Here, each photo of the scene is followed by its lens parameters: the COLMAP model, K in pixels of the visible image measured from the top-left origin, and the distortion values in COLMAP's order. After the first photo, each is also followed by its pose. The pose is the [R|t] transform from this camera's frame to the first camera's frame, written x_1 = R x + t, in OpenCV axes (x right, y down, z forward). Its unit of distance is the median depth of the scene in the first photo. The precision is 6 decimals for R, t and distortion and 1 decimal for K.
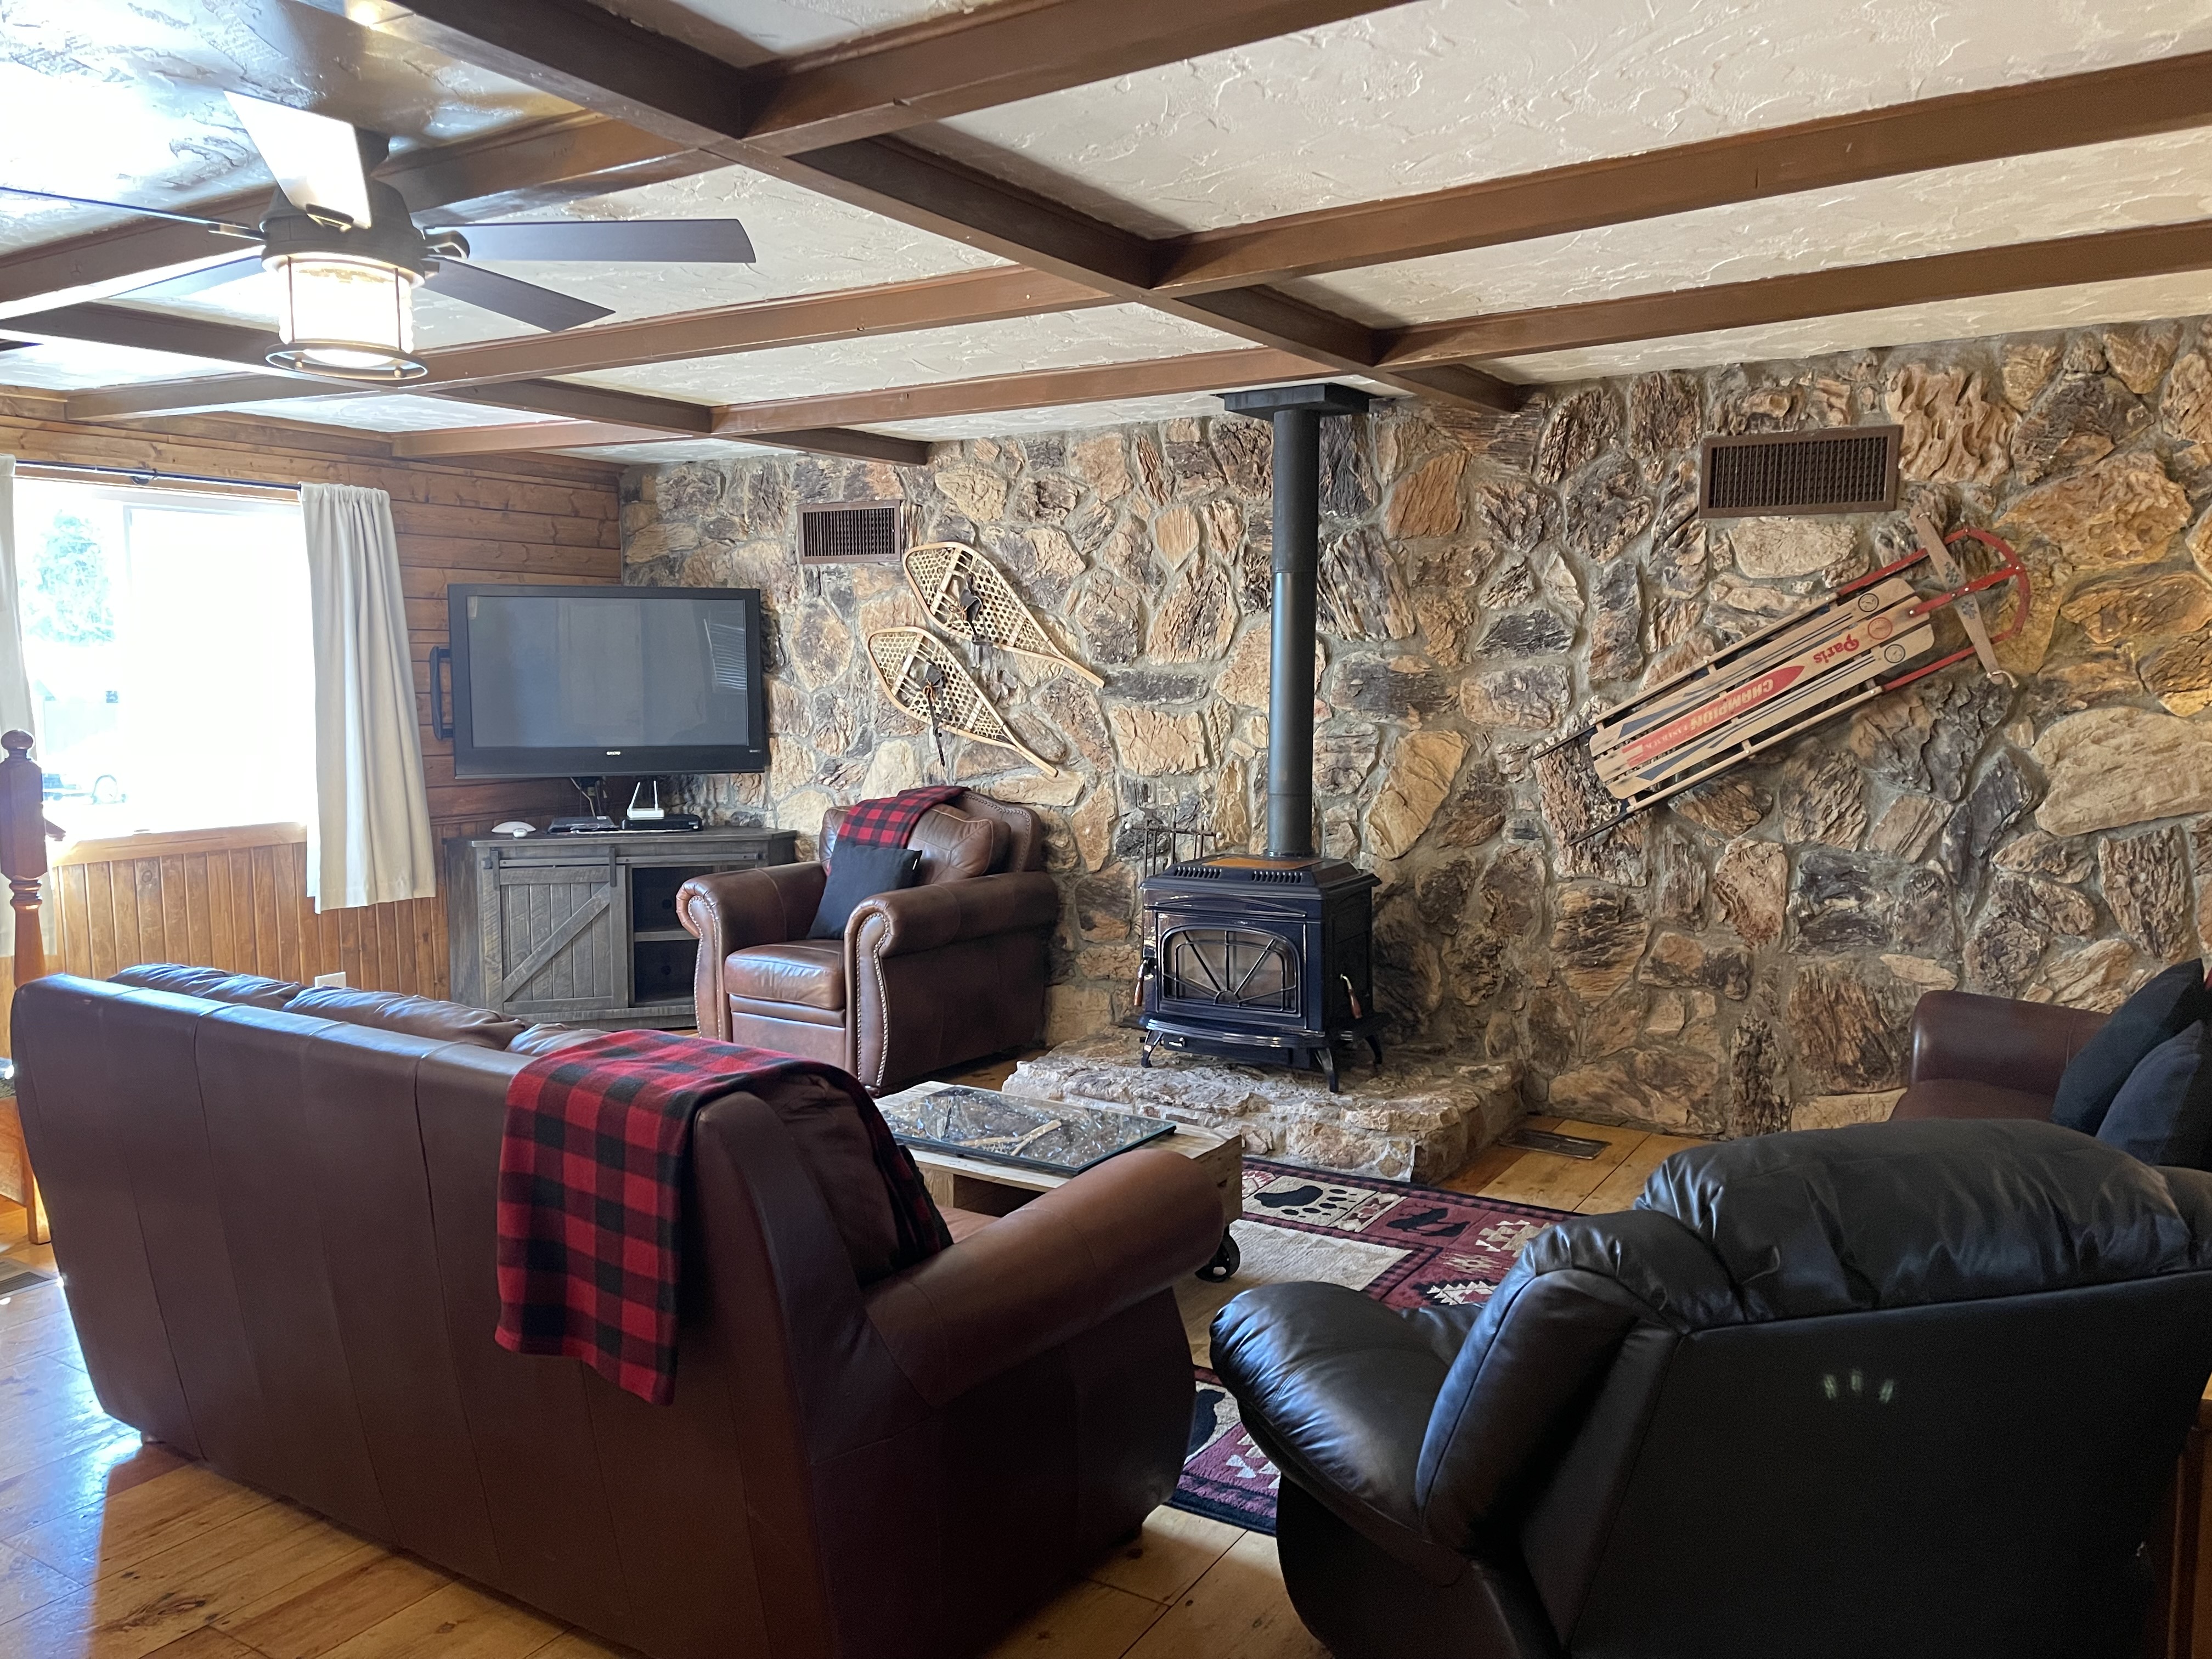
lens RADIAL K [[1677.4, 0, 1095.4], [0, 1677.4, 830.0], [0, 0, 1]] dist [0.073376, -0.092390]
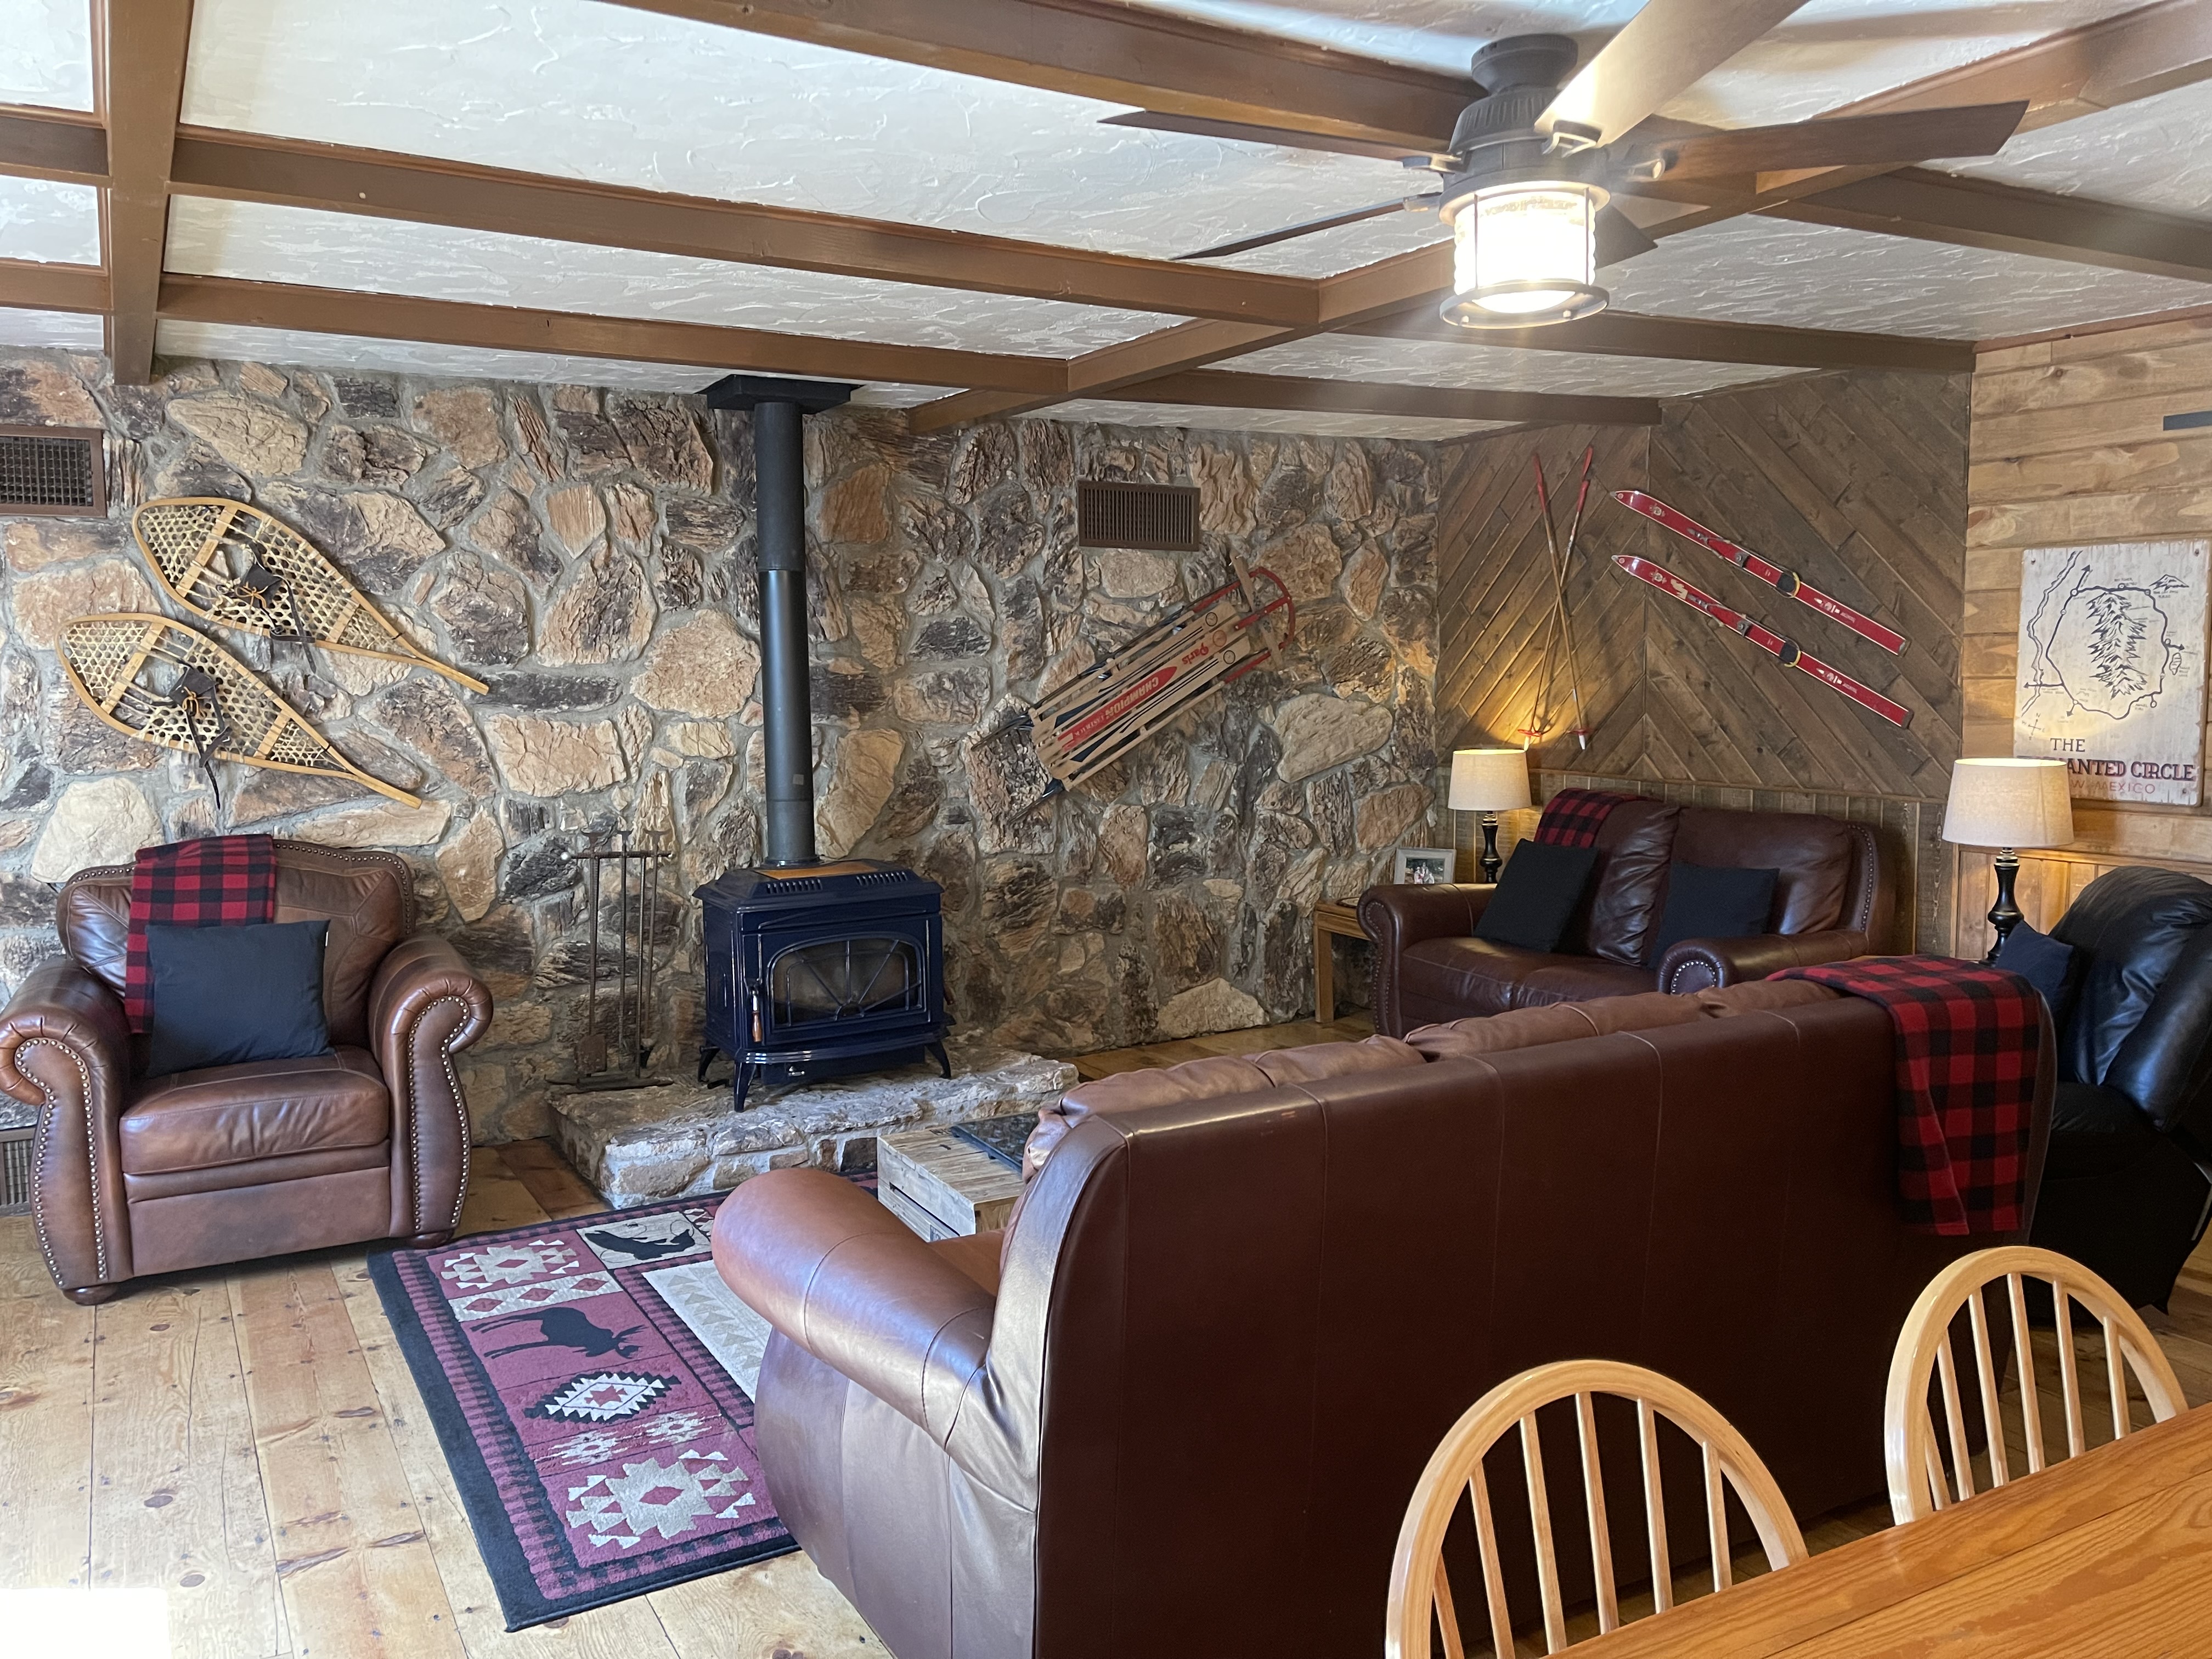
lens RADIAL K [[1677.4, 0, 1112.7], [0, 1677.4, 828.5], [0, 0, 1]] dist [0.073376, -0.092390]
pose [[0.472716, -0.086623, 0.876947, -0.677747], [0.093538, 0.994467, 0.047811, -0.035471], [-0.876237, 0.059427, 0.478203, 0.391955]]
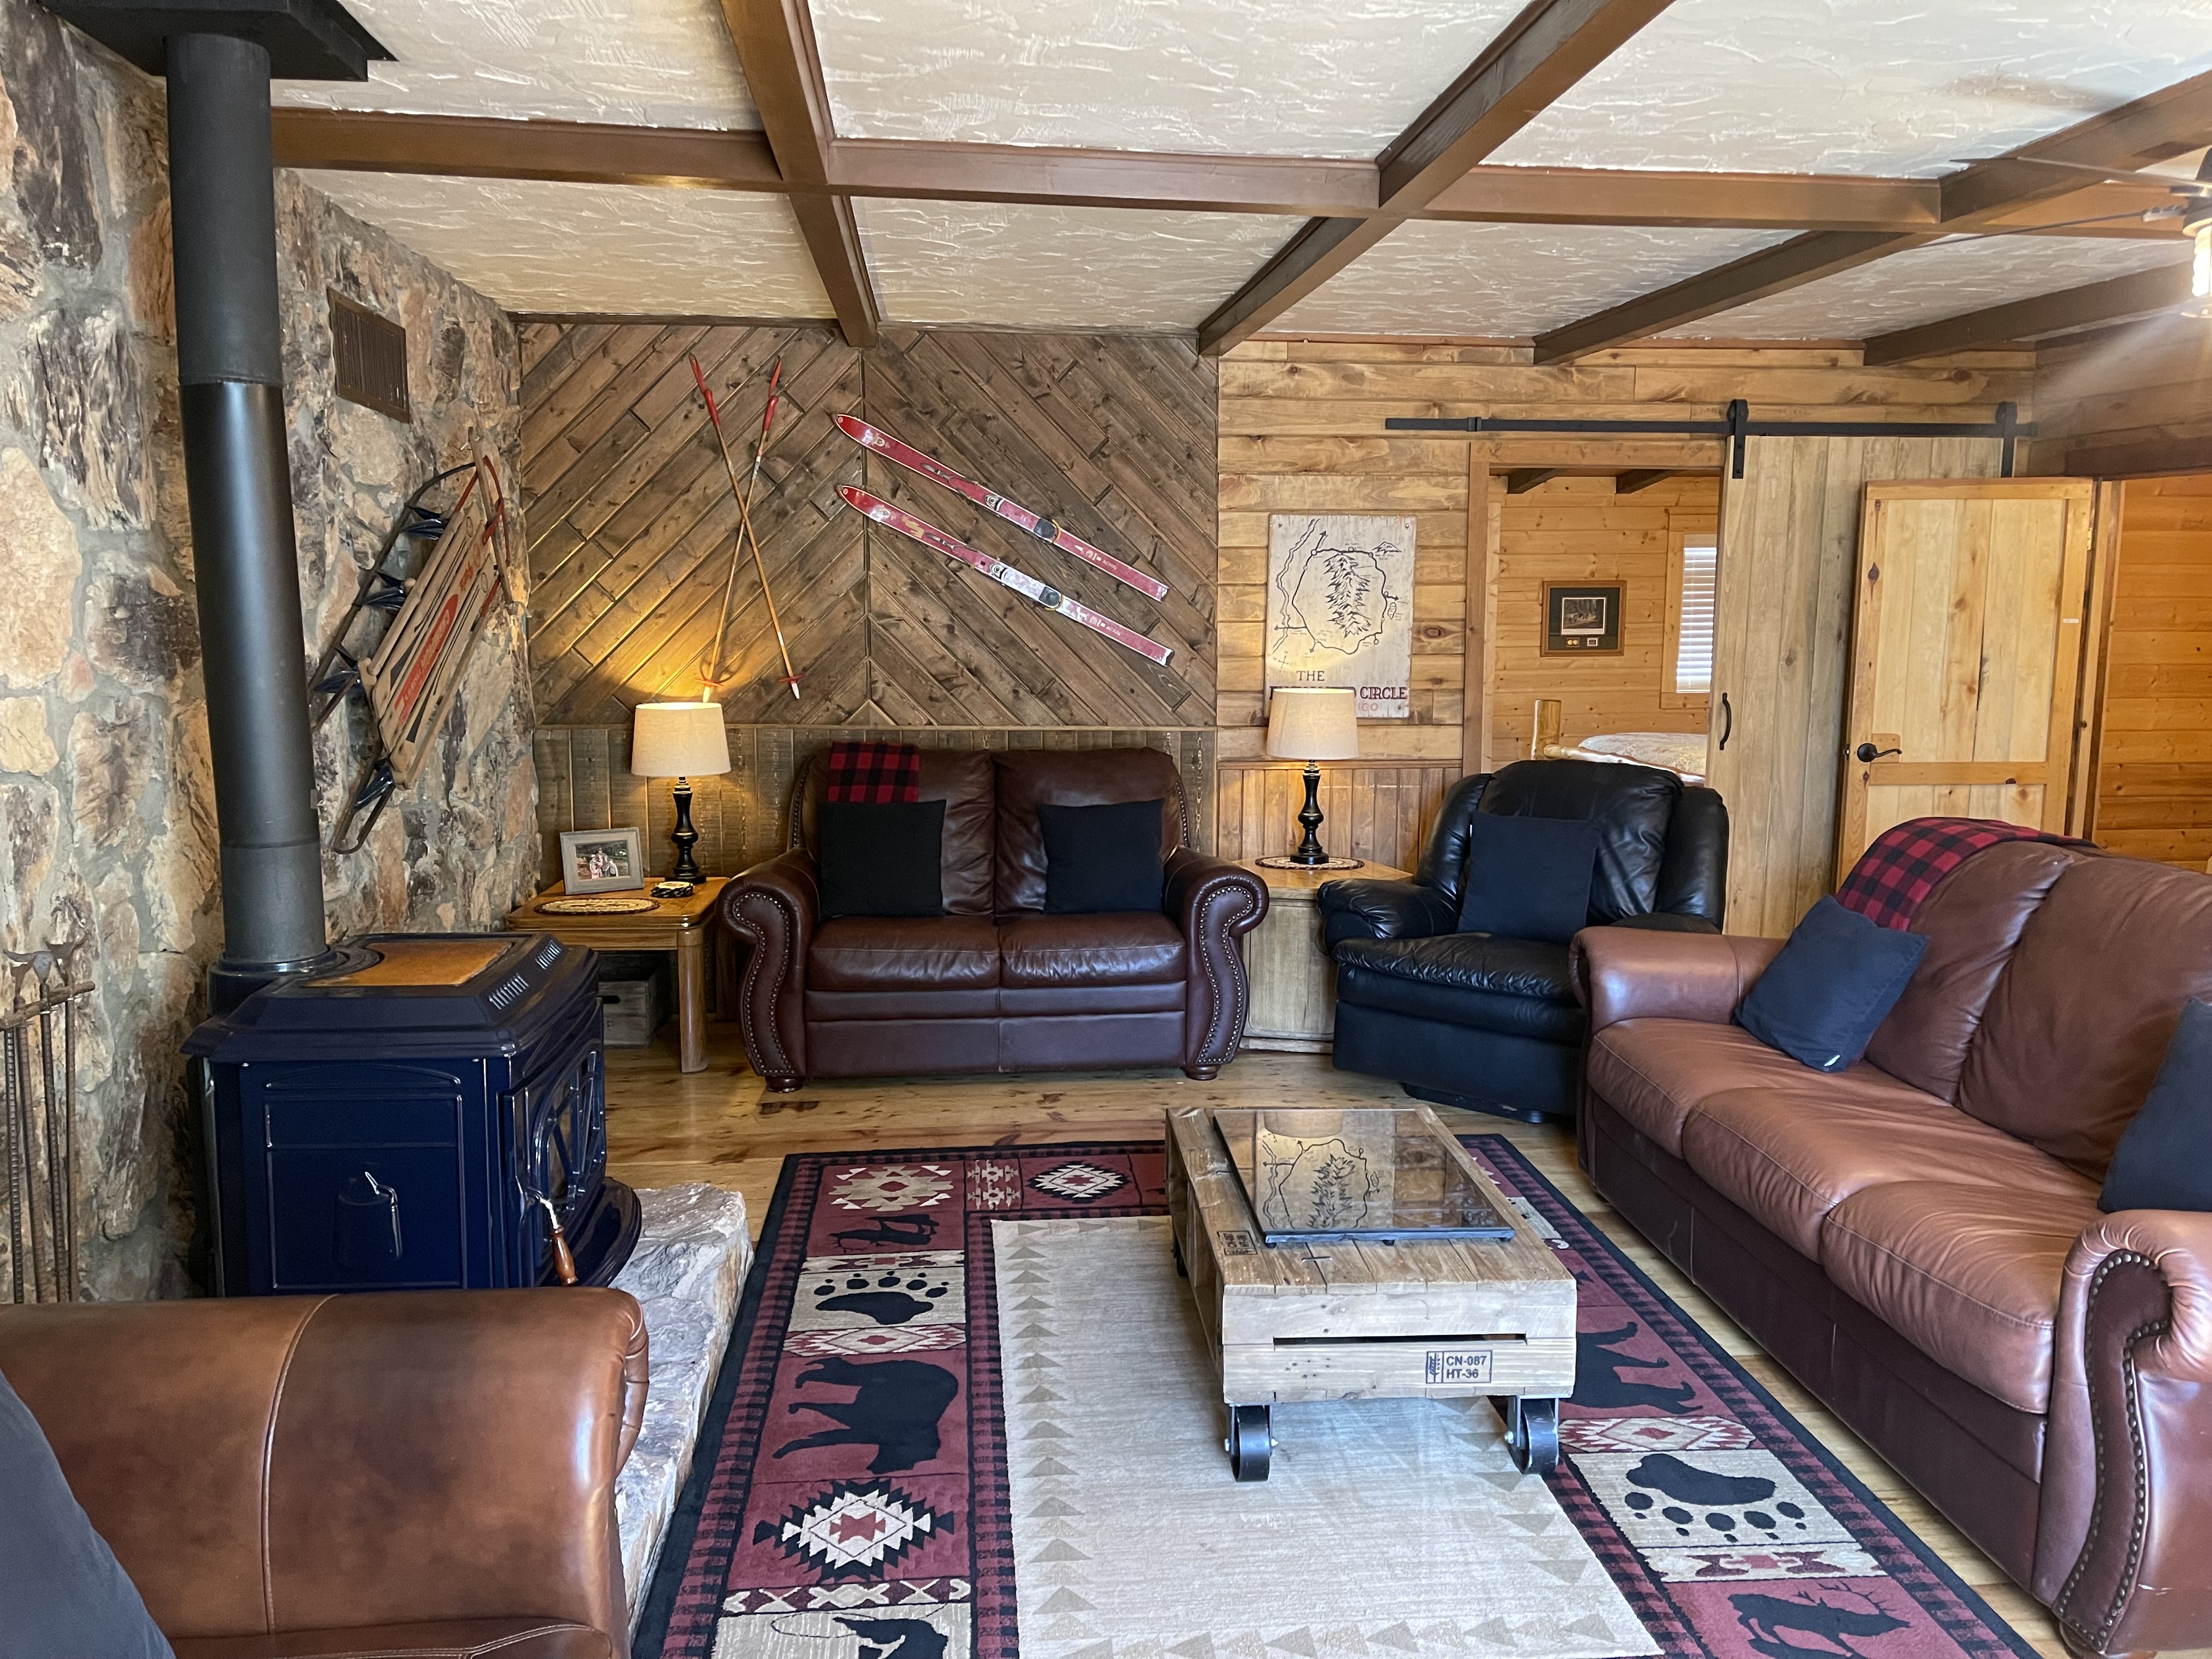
lens RADIAL K [[1677.4, 0, 1102.9], [0, 1677.4, 833.4], [0, 0, 1]] dist [0.073376, -0.092390]
pose [[-0.608076, -0.102883, 0.787184, -0.444460], [0.074076, 0.979888, 0.185290, -0.102618], [-0.790416, 0.170982, -0.588225, 1.153481]]
